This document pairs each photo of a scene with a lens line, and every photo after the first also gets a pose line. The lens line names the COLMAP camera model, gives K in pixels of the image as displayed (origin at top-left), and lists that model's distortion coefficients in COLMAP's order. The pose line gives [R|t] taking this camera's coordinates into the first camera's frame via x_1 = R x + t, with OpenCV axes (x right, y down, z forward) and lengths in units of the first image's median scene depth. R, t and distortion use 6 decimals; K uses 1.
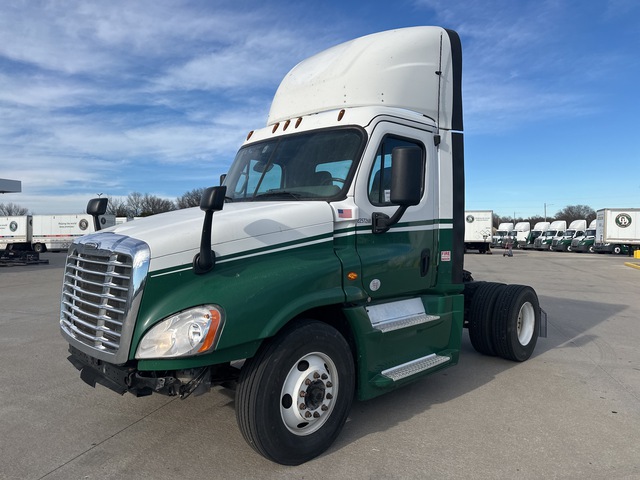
lens RADIAL K [[441.2, 0, 322.5], [0, 441.2, 237.0], [0, 0, 1]] dist [0.004103, -0.000355]
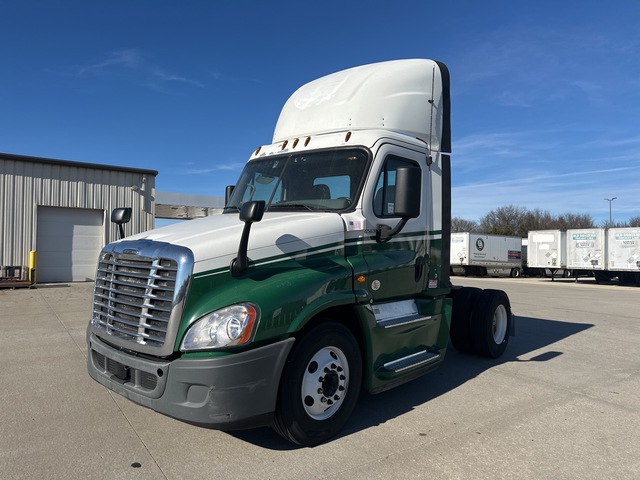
lens RADIAL K [[441.2, 0, 322.5], [0, 441.2, 237.0], [0, 0, 1]] dist [0.004103, -0.000355]
pose [[0.996853, 0.013297, 0.078146, -0.112327], [-0.011673, 0.999707, -0.021196, 0.003430], [-0.078405, 0.020217, 0.996717, -0.114584]]
